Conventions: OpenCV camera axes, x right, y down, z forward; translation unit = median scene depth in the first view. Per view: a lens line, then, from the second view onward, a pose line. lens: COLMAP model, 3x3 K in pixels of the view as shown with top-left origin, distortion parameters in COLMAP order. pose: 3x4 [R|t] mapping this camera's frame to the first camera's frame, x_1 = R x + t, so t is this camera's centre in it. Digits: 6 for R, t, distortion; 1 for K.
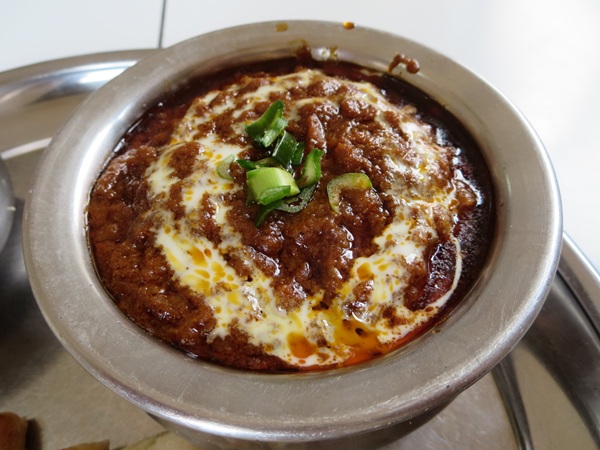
lens RADIAL K [[435.9, 0, 299.6], [0, 435.9, 224.9], [0, 0, 1]] dist [-0.002423, -0.008983]
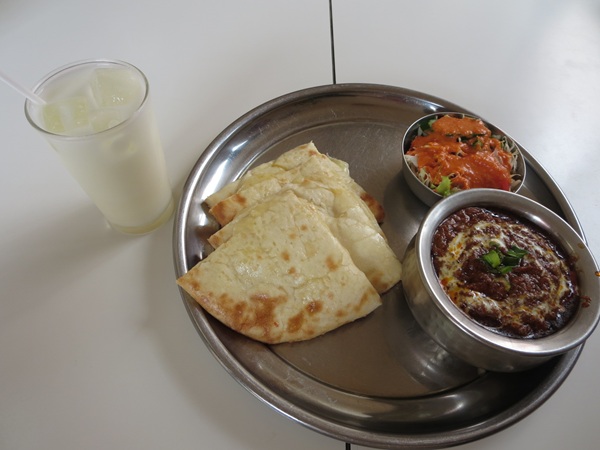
lens RADIAL K [[435.9, 0, 300.3], [0, 435.9, 224.6], [0, 0, 1]] dist [-0.002423, -0.008983]
pose [[0.199017, 0.844893, -0.496537, 1.008189], [-0.827694, 0.416194, 0.376436, -0.234082], [0.524704, 0.336063, 0.782143, -2.214419]]
